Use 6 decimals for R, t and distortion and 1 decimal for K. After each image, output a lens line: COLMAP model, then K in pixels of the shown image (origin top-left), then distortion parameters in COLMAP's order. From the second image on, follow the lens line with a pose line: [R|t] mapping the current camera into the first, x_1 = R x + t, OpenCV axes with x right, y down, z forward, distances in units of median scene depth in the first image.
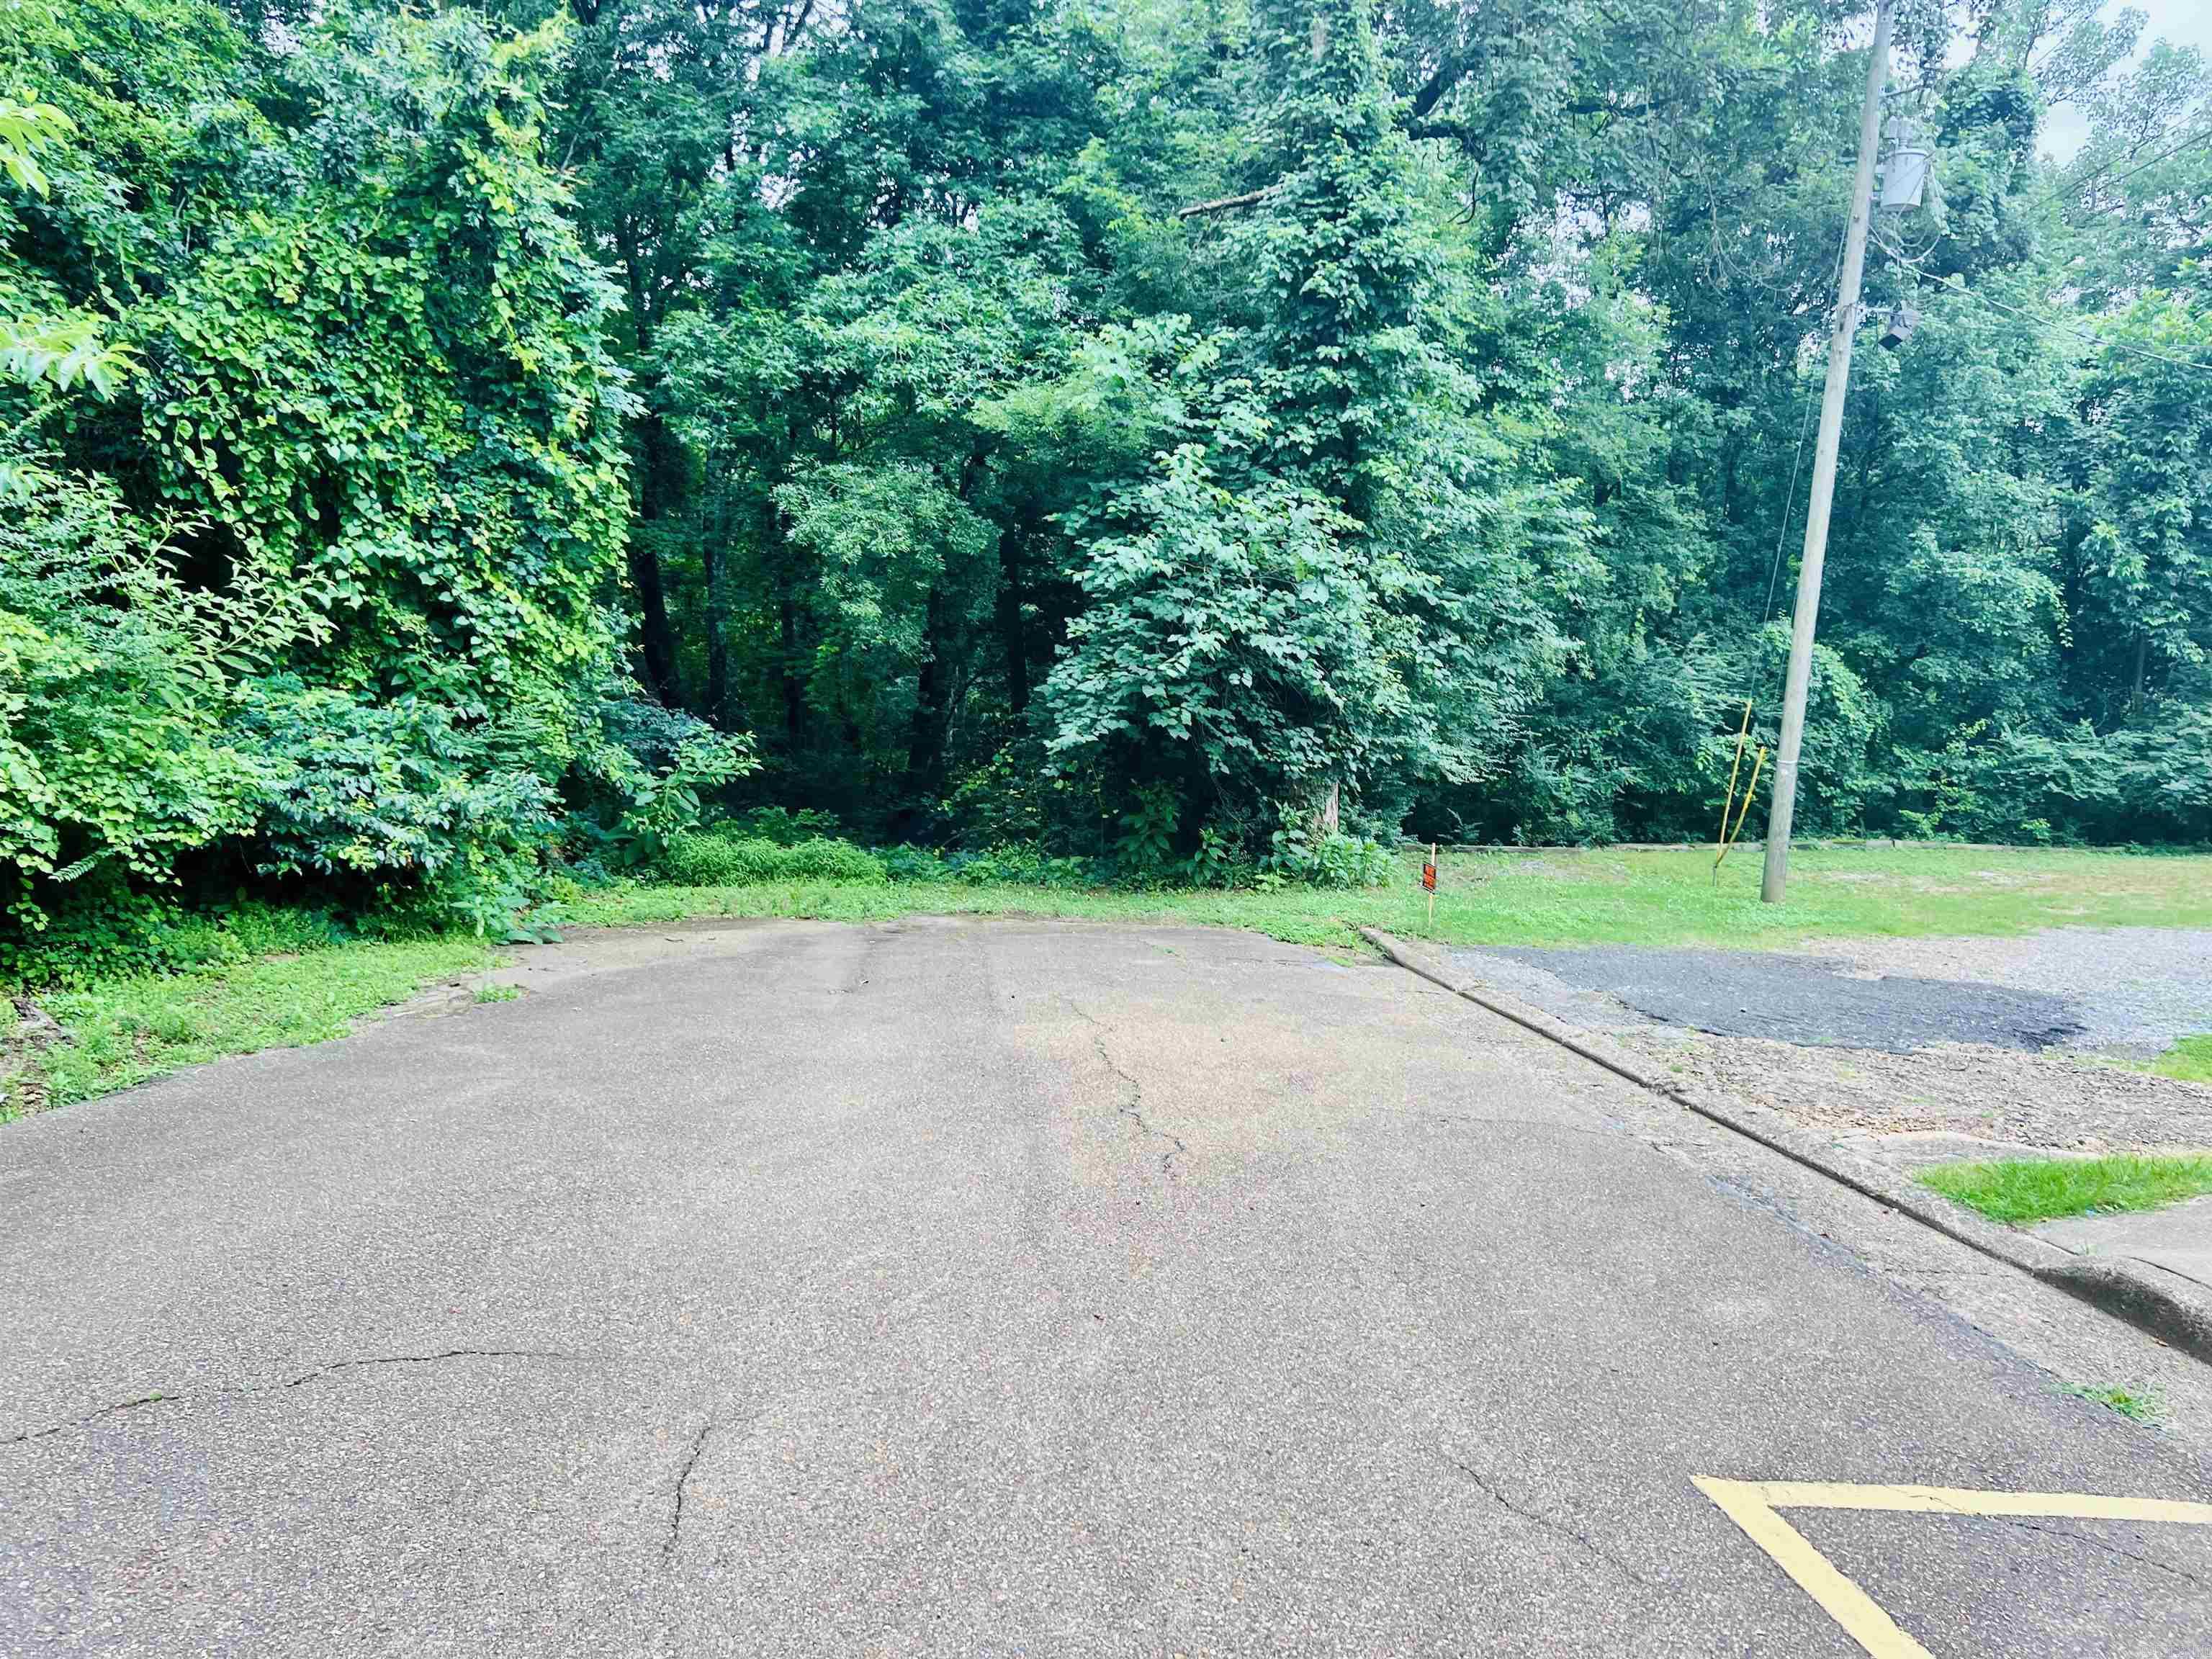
lens RADIAL K [[1663.8, 0, 1100.8], [0, 1663.8, 836.4], [0, 0, 1]] dist [0.026285, -0.028289]
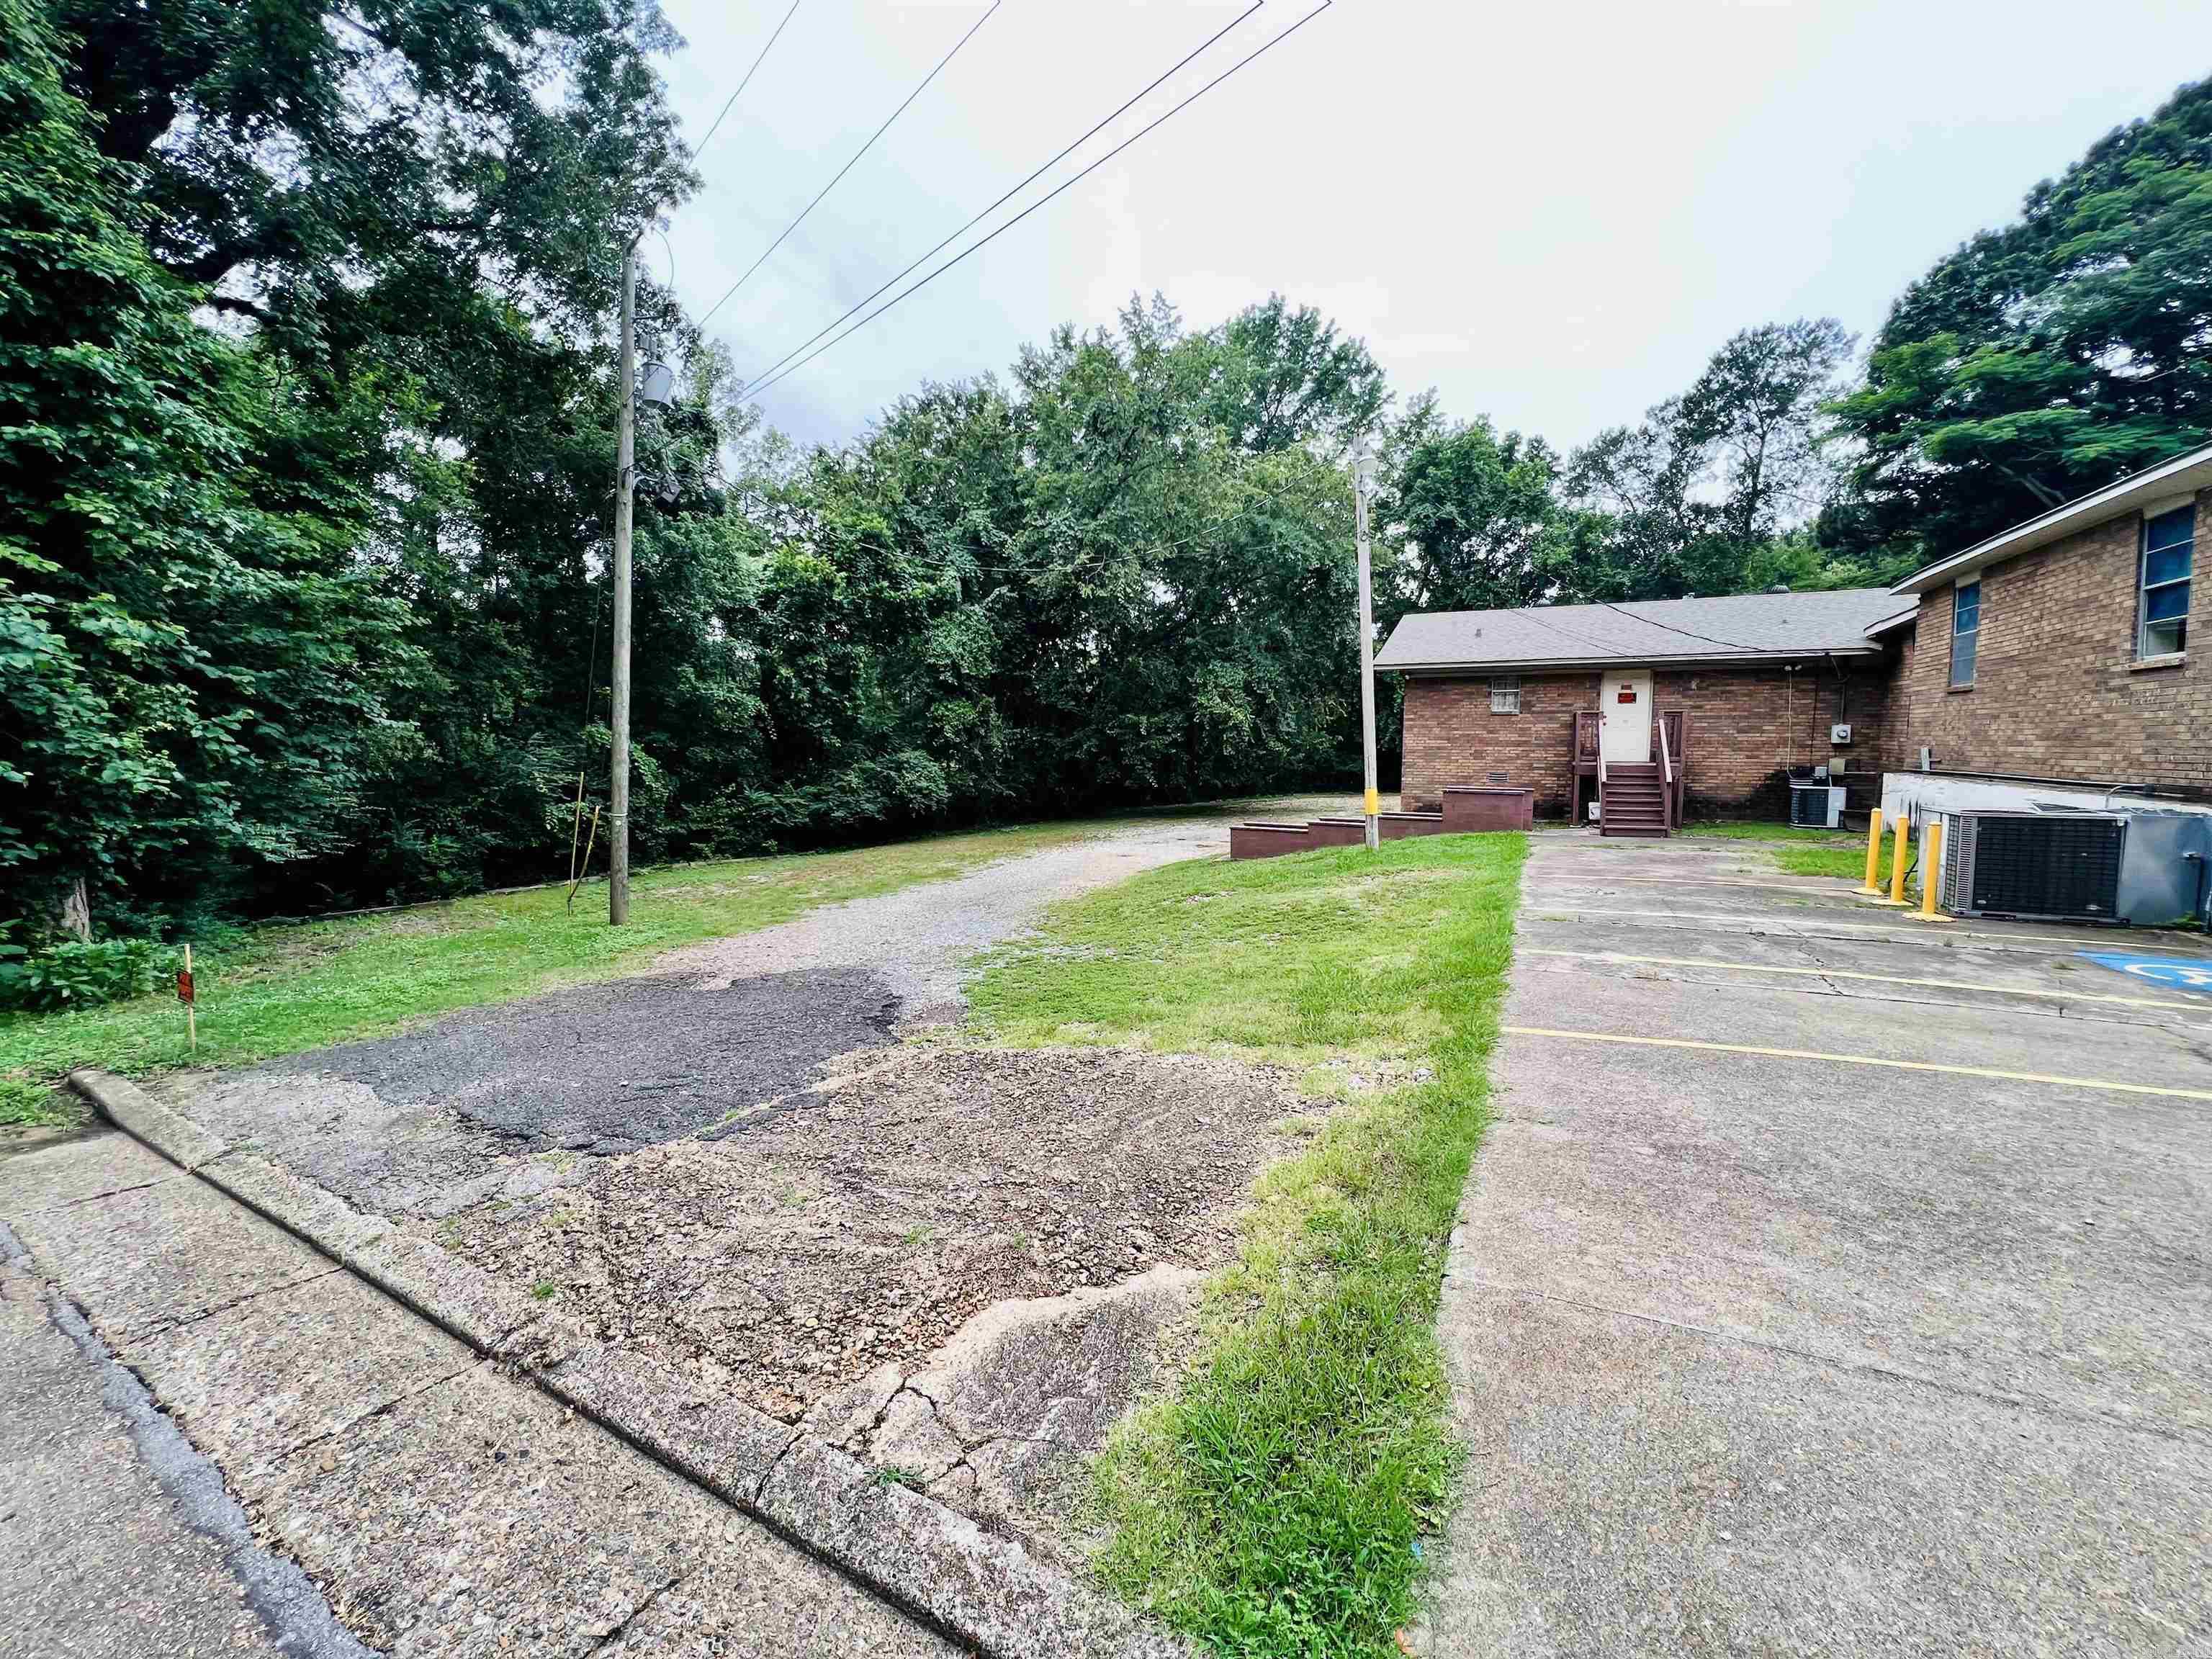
lens RADIAL K [[877.2, 0, 1094.0], [0, 877.2, 816.2], [0, 0, 1]] dist [-0.003941, 0.000280]
pose [[0.619458, -0.080313, 0.780911, 0.112613], [0.116762, 0.993114, 0.009515, -0.007375], [-0.776298, 0.085286, 0.624570, 0.302319]]
